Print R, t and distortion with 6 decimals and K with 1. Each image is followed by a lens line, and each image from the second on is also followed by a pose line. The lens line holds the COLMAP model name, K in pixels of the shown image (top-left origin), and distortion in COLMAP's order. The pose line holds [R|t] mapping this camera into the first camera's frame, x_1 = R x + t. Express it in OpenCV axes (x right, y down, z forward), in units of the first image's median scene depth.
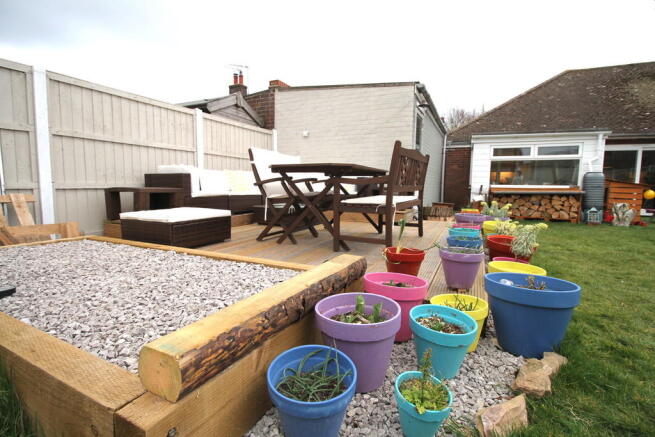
lens RADIAL K [[307.8, 0, 325.9], [0, 307.8, 216.8], [0, 0, 1]] dist [0.001701, -0.002331]
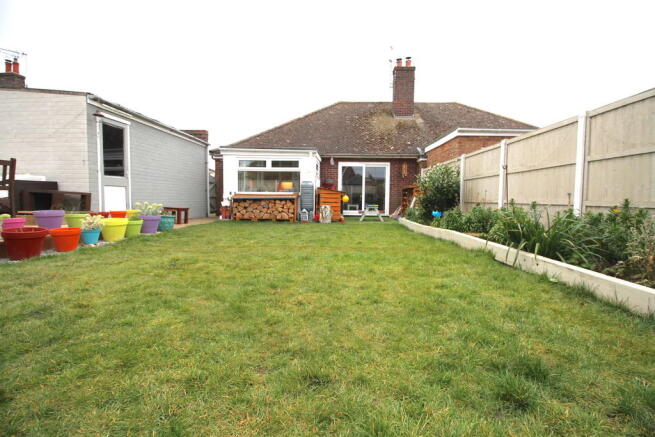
lens RADIAL K [[307.8, 0, 326.1], [0, 307.8, 218.2], [0, 0, 1]] dist [0.001701, -0.002331]
pose [[0.921448, -0.030050, 0.387338, 0.433026], [0.042057, 0.998860, -0.022559, 0.038351], [-0.386219, 0.037078, 0.921662, -0.198053]]
